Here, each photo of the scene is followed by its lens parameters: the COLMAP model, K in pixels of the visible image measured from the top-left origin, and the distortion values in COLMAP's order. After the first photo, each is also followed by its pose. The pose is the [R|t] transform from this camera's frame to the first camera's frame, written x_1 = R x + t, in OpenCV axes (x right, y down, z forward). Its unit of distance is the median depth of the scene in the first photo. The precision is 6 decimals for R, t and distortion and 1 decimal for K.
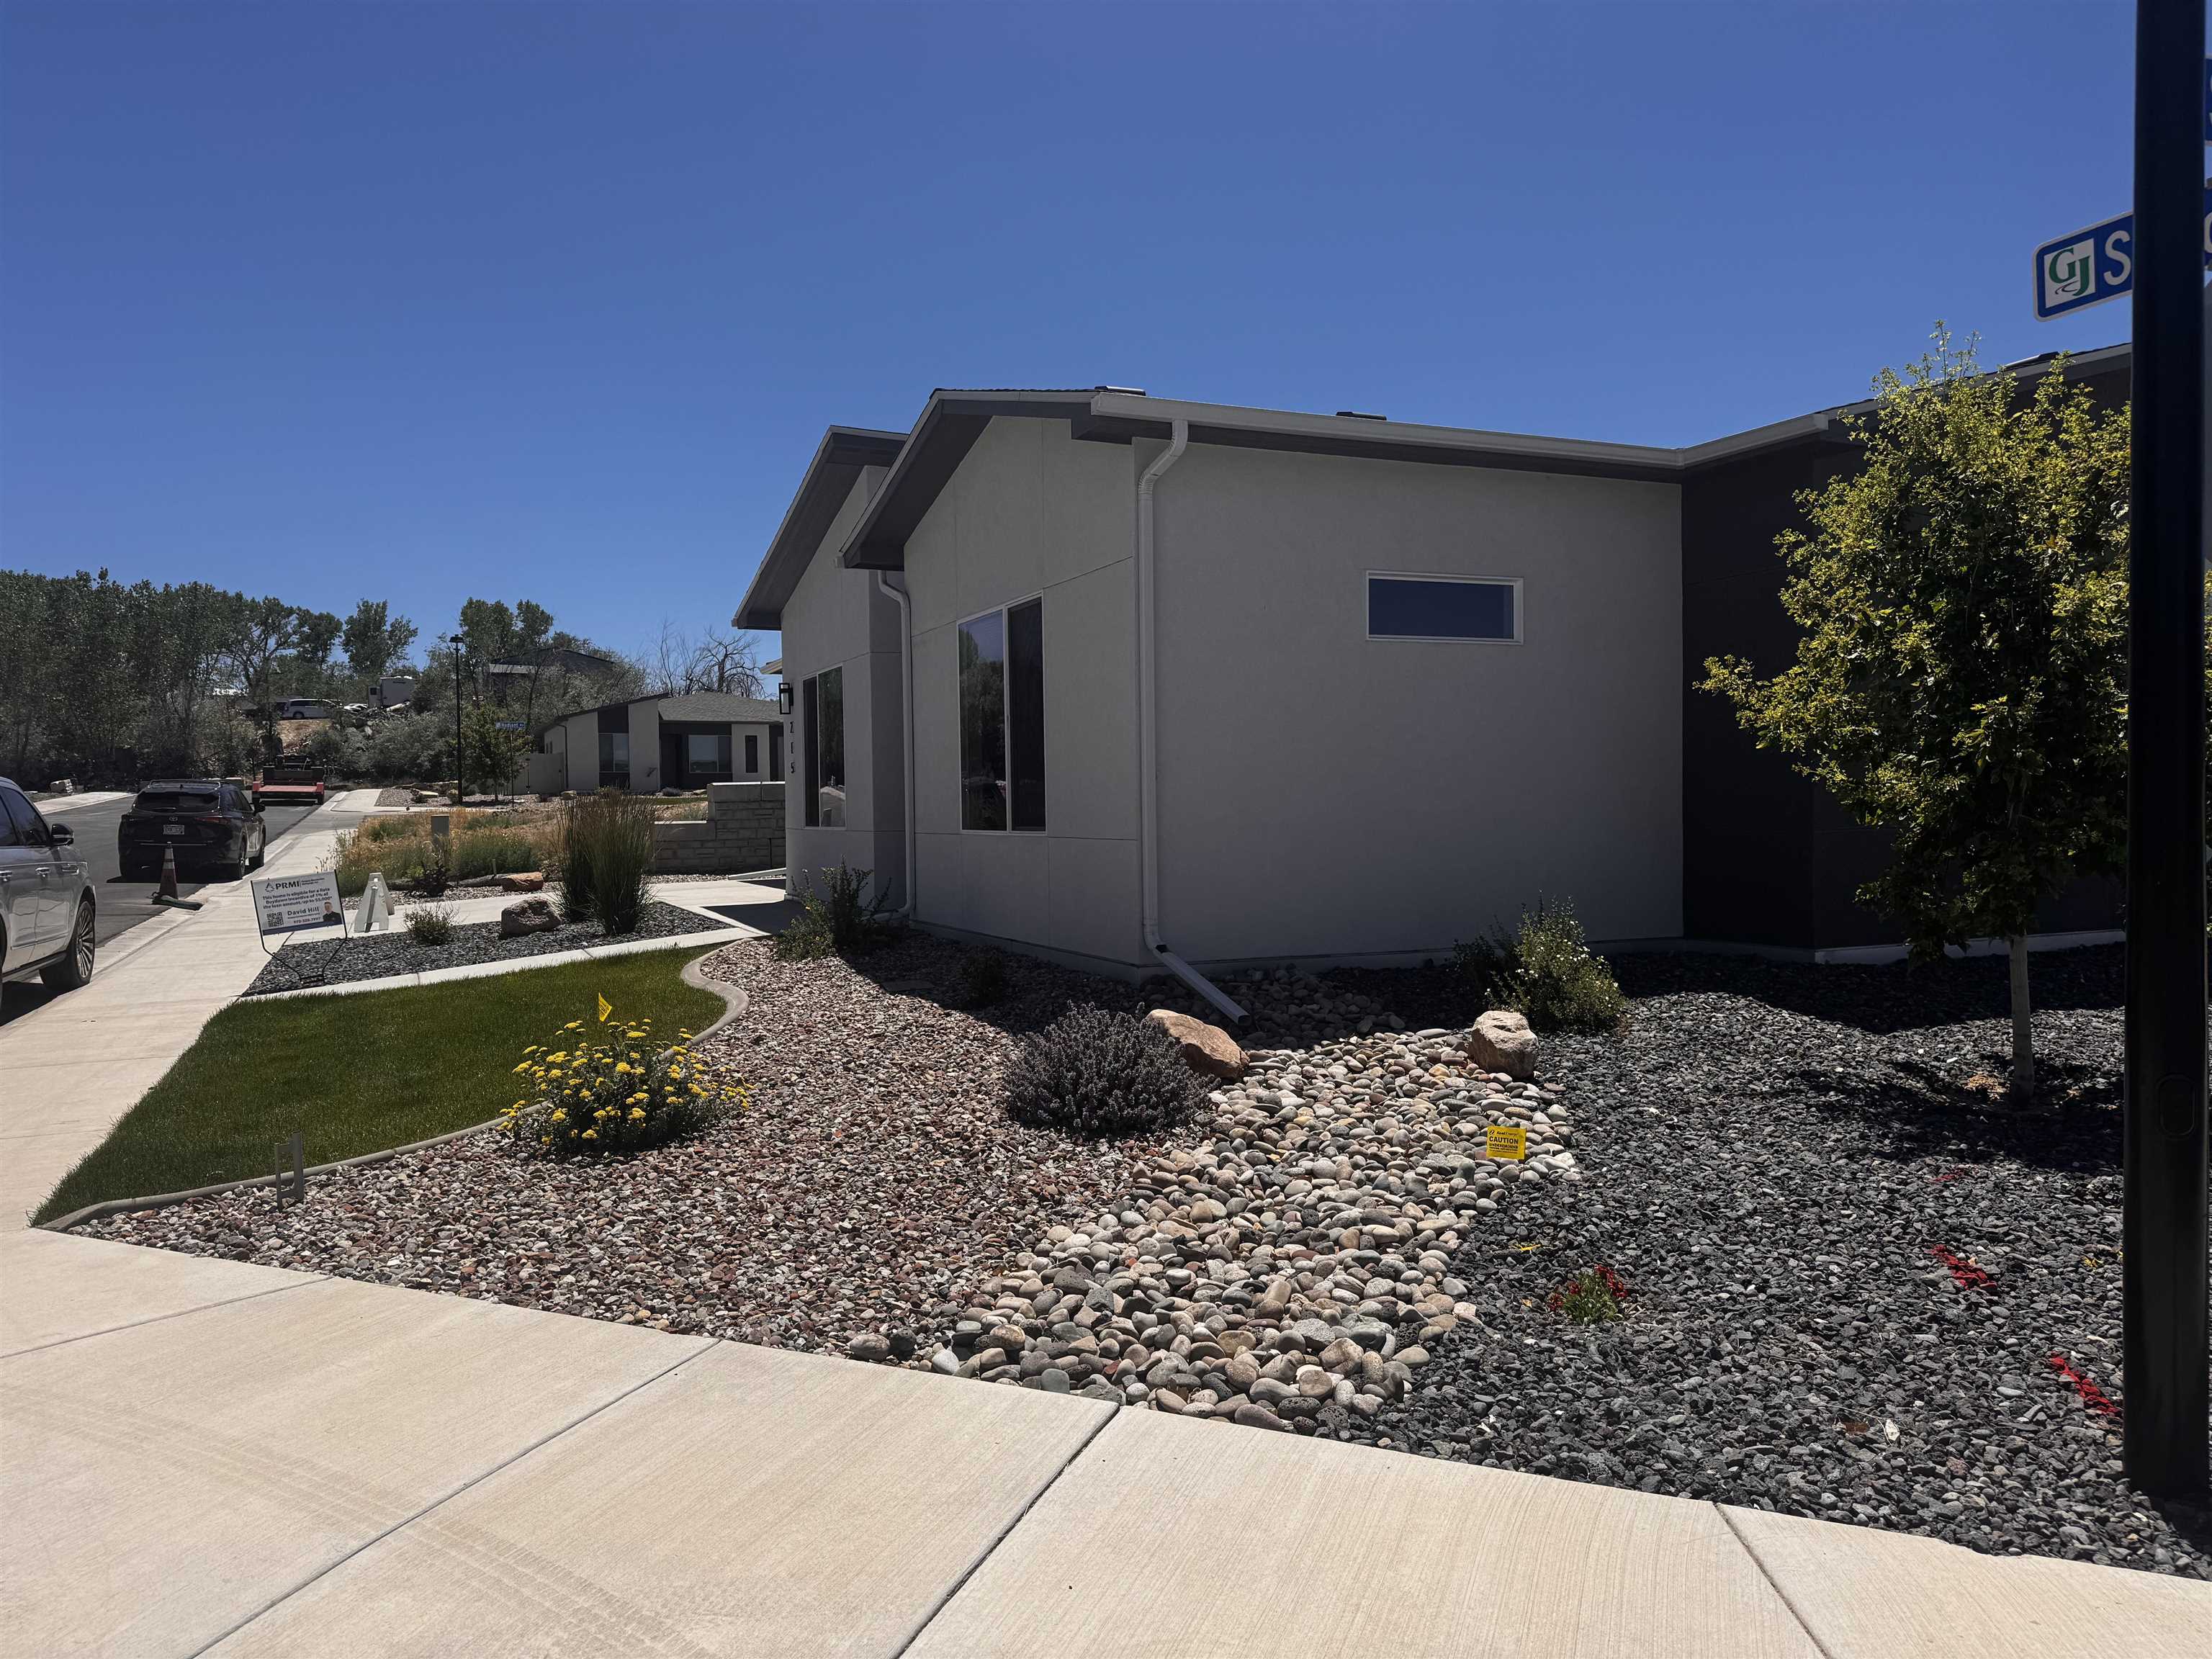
lens RADIAL K [[1564.8, 0, 1120.7], [0, 1564.8, 838.9], [0, 0, 1]] dist [0.140414, -0.209288]
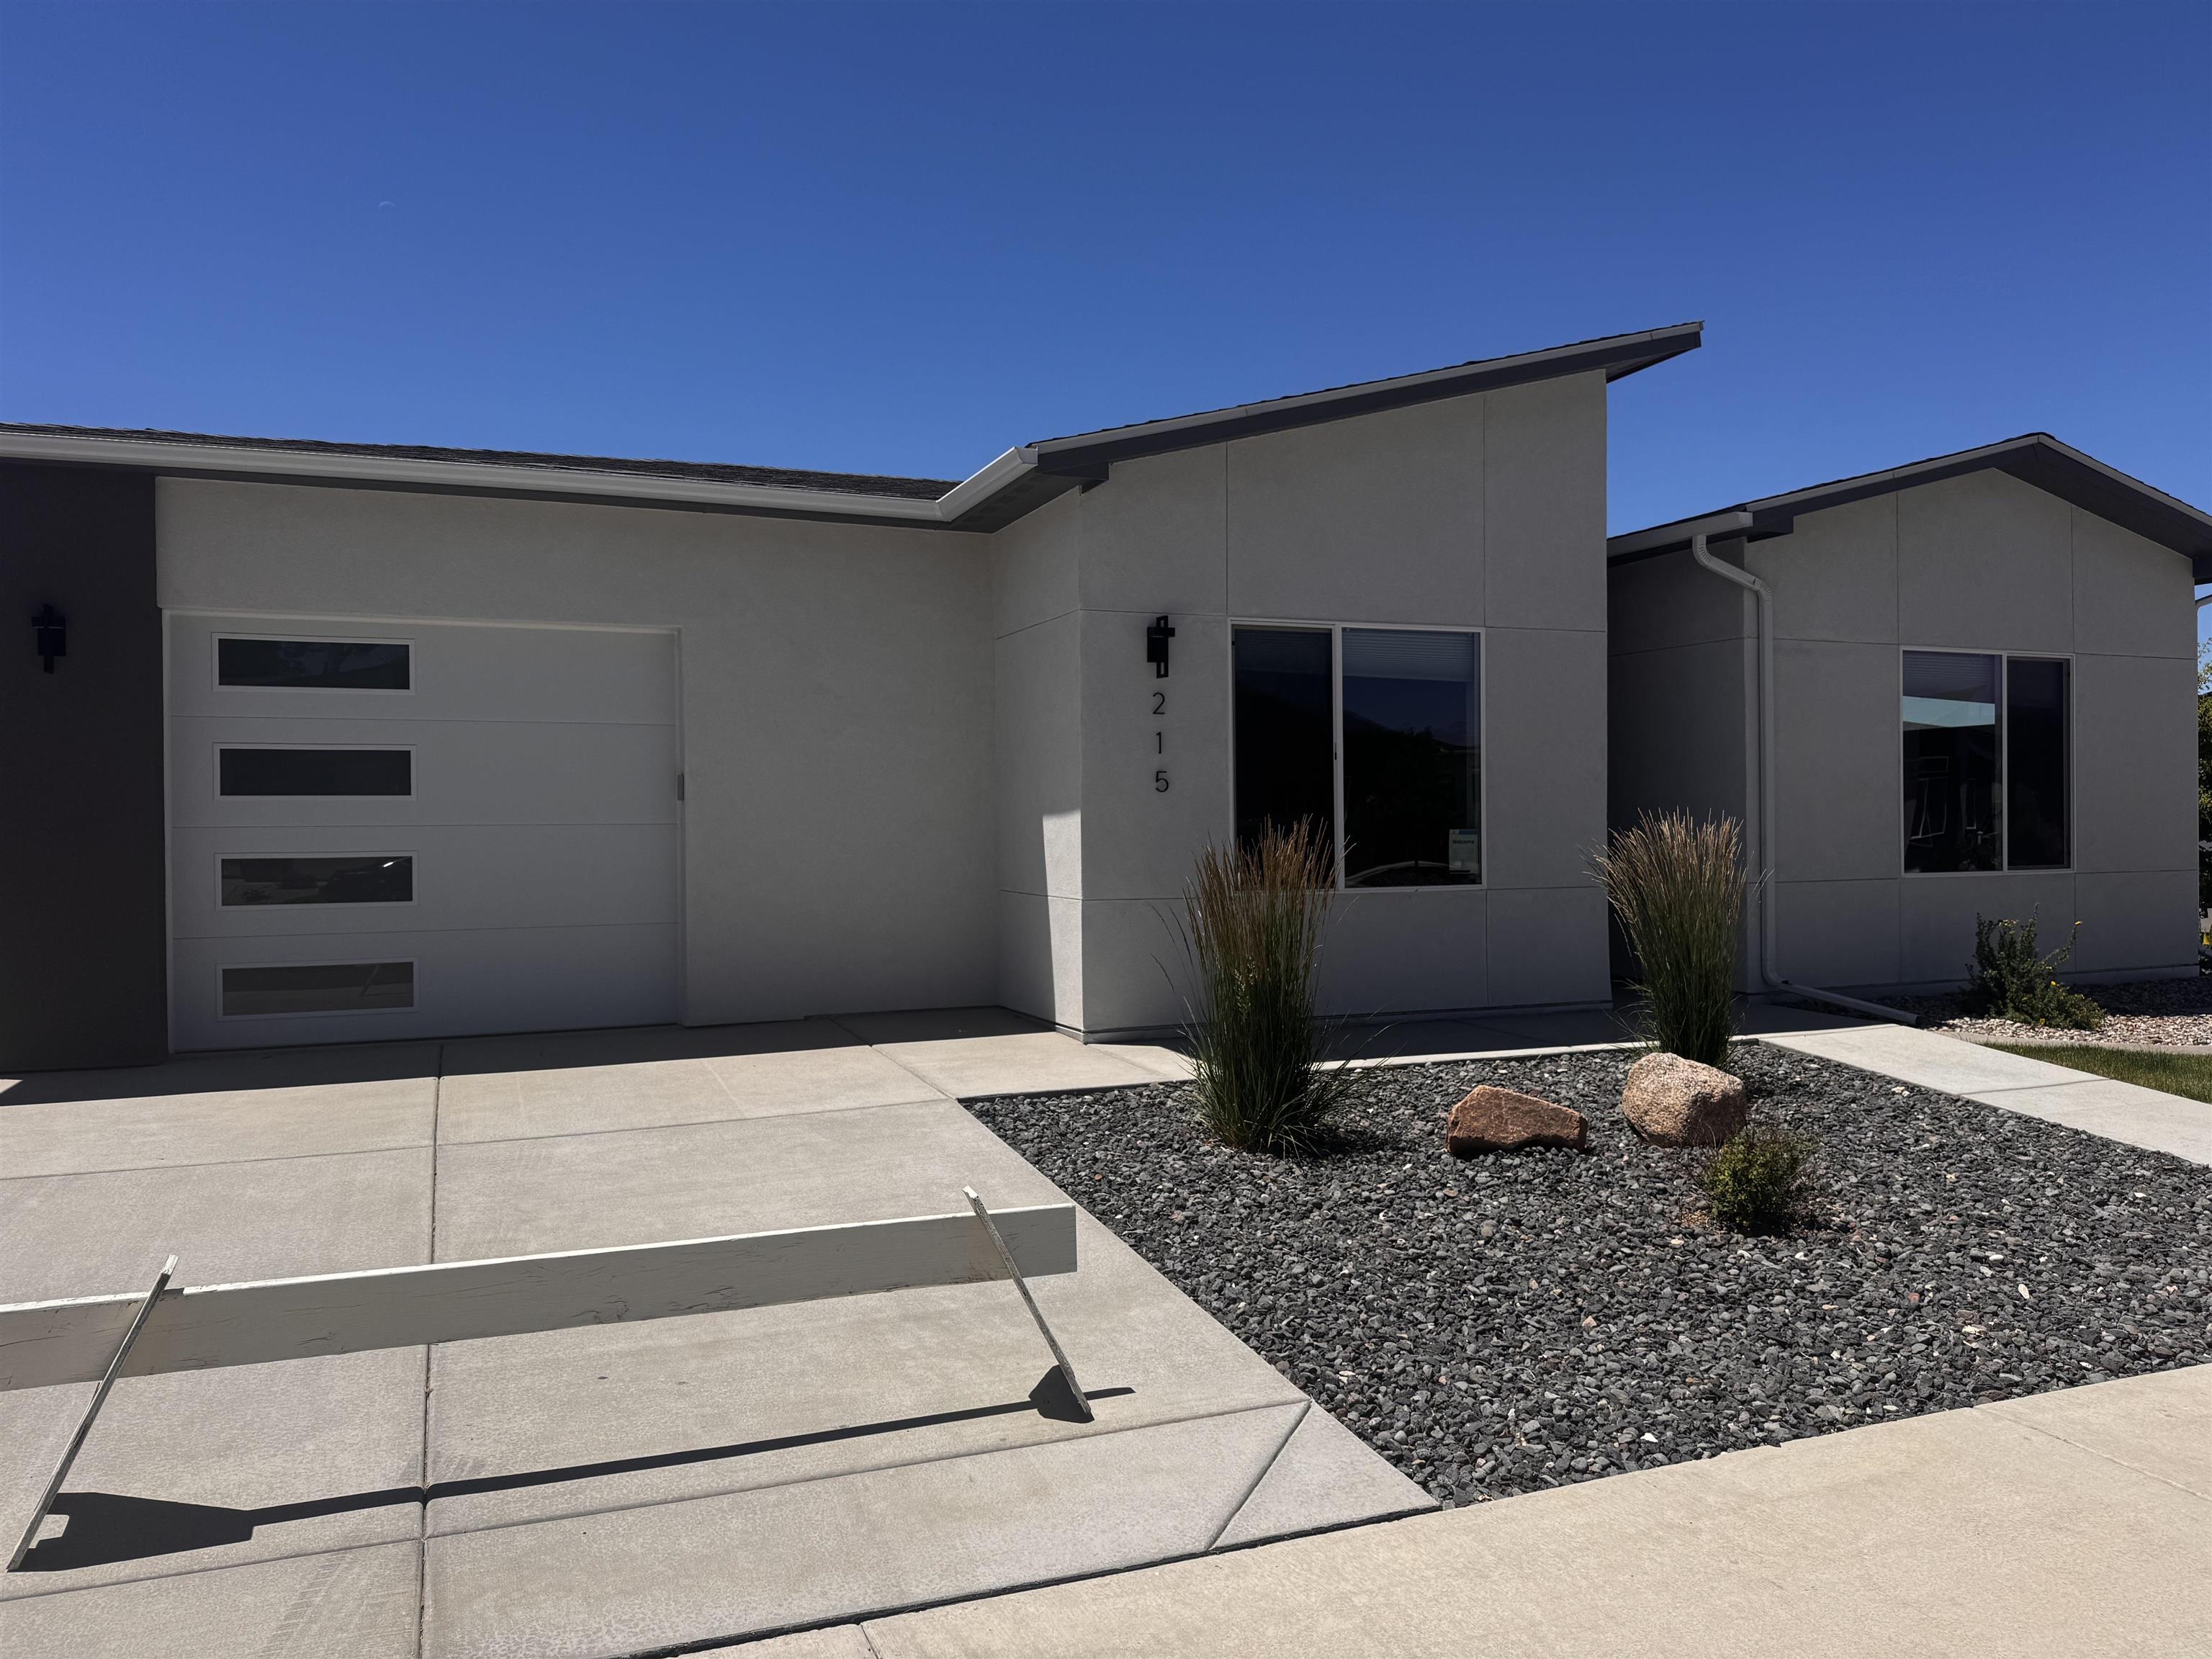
lens RADIAL K [[1564.8, 0, 1120.7], [0, 1564.8, 838.9], [0, 0, 1]] dist [0.140414, -0.209288]
pose [[-0.006172, 0.010558, 0.999925, -1.367166], [0.029548, 0.999510, -0.010371, -0.039851], [-0.999544, 0.029482, -0.006481, 1.940844]]
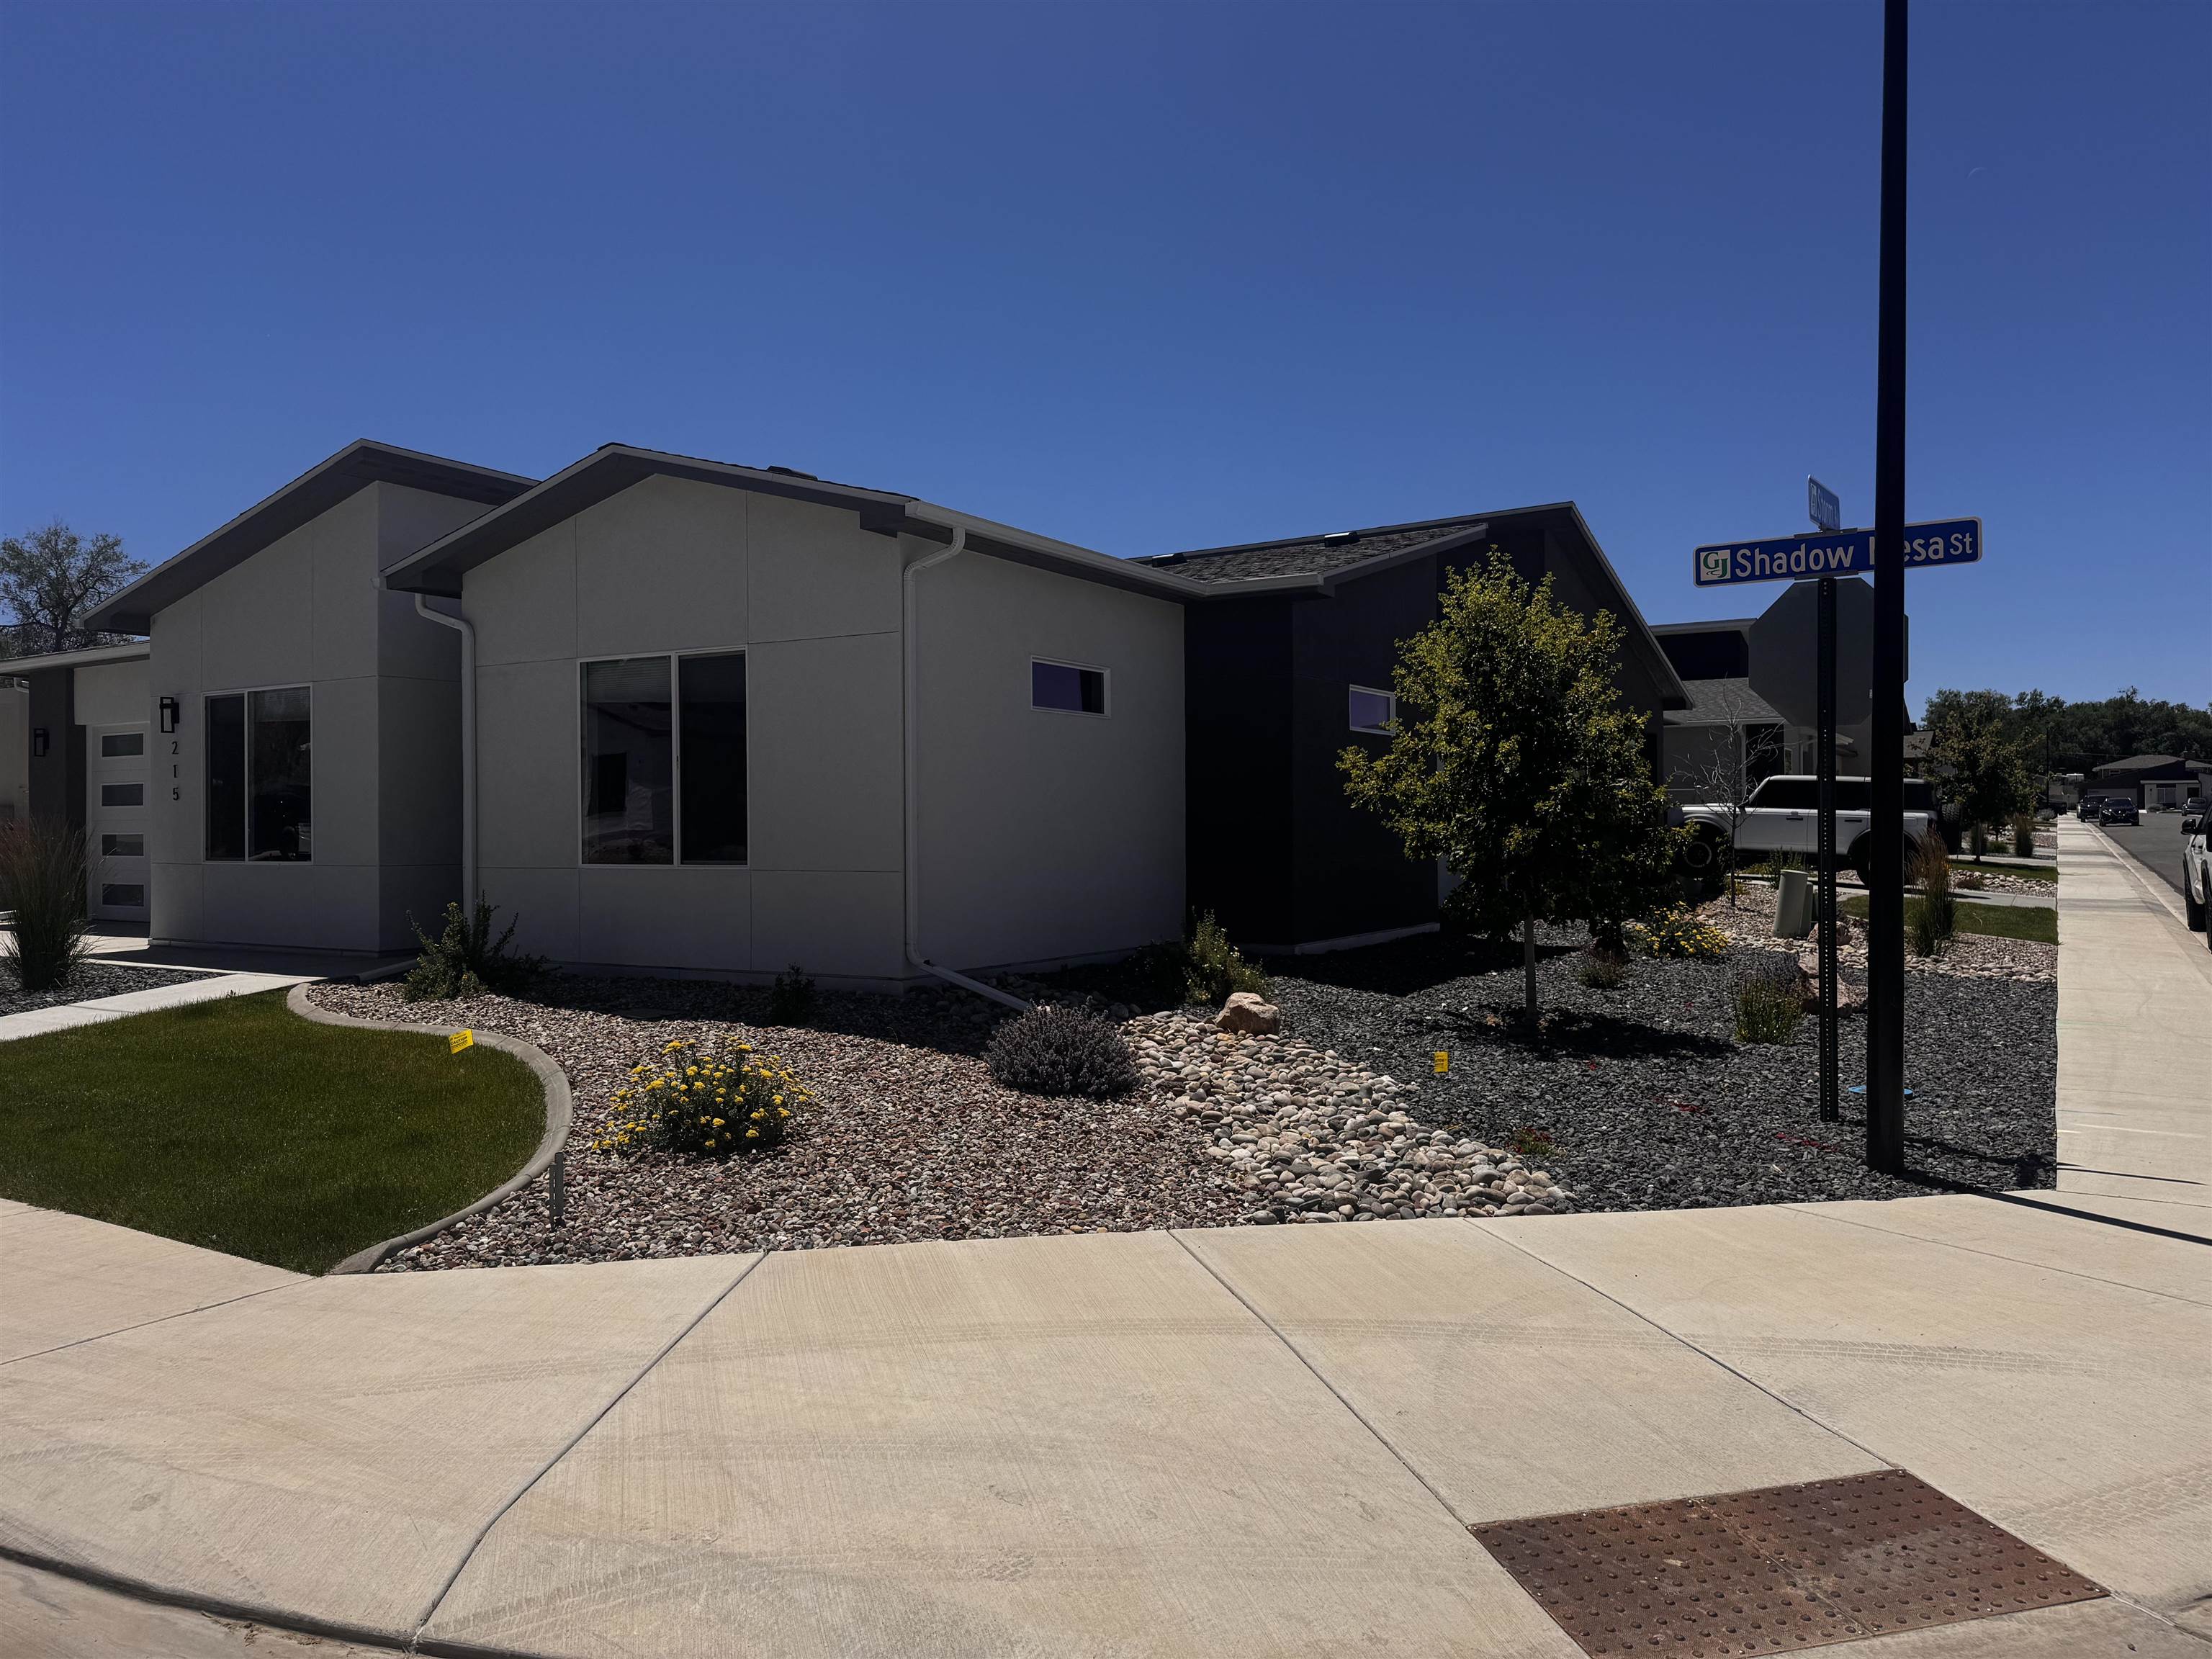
lens RADIAL K [[1564.8, 0, 1120.7], [0, 1564.8, 838.9], [0, 0, 1]] dist [0.140414, -0.209288]
pose [[0.814368, 0.004217, 0.580333, -0.546954], [0.006389, 0.999848, -0.016231, -0.004048], [-0.580313, 0.016926, 0.814217, -0.057079]]
